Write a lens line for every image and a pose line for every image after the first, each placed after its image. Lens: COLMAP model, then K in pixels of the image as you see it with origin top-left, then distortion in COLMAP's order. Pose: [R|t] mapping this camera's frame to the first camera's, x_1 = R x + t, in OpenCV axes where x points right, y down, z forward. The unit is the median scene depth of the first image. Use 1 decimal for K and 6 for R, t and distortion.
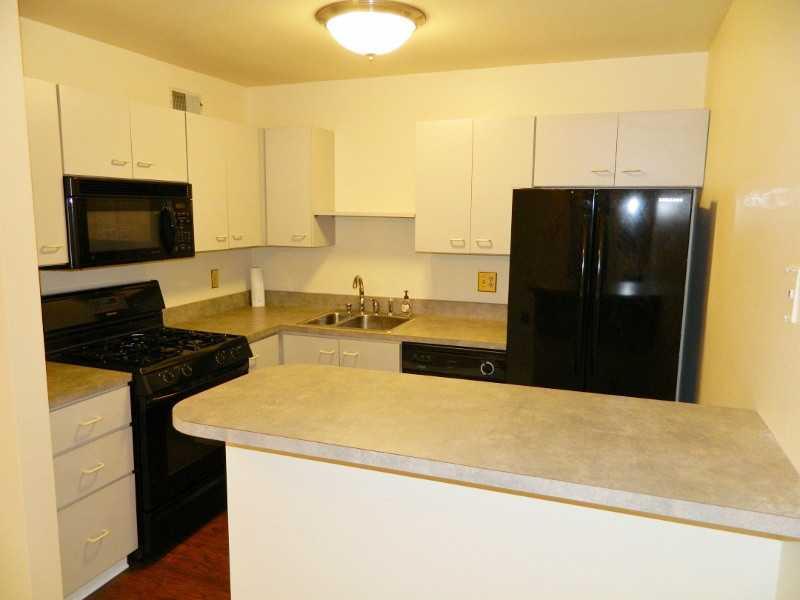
lens RADIAL K [[594.4, 0, 395.4], [0, 594.4, 298.2], [0, 0, 1]] dist [0.005637, -0.001876]
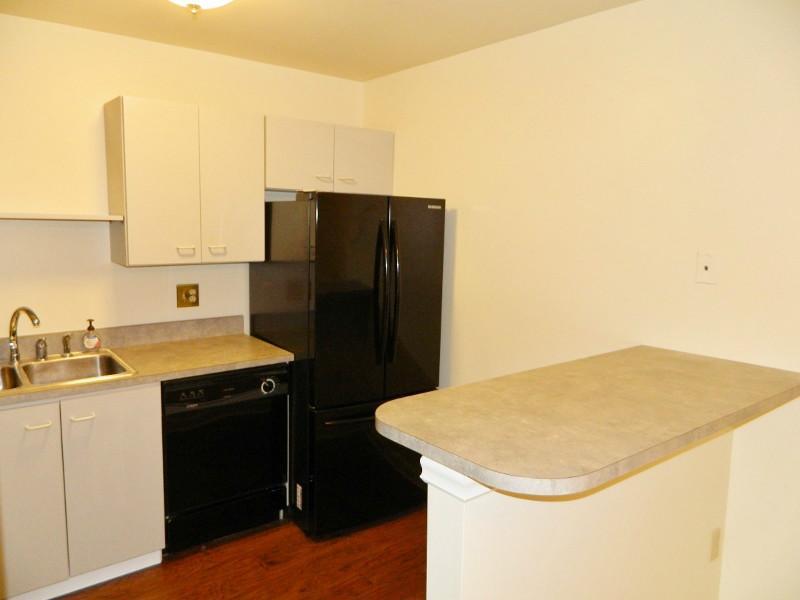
lens RADIAL K [[594.4, 0, 394.0], [0, 594.4, 295.6], [0, 0, 1]] dist [0.005637, -0.001876]
pose [[0.495980, -0.106988, 0.861717, -0.482286], [0.113905, 0.991822, 0.057580, -0.046477], [-0.860830, 0.069596, 0.504111, 0.337155]]
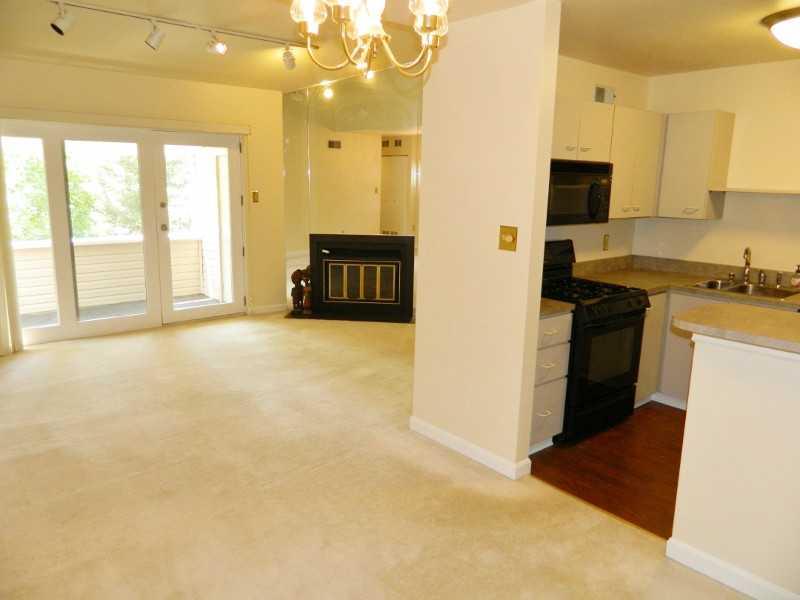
lens RADIAL K [[594.4, 0, 397.2], [0, 594.4, 294.9], [0, 0, 1]] dist [0.005637, -0.001876]
pose [[0.878027, 0.102370, -0.467535, -0.120433], [-0.085060, 0.994683, 0.058051, 0.044214], [0.470992, -0.011201, 0.882066, -0.292449]]
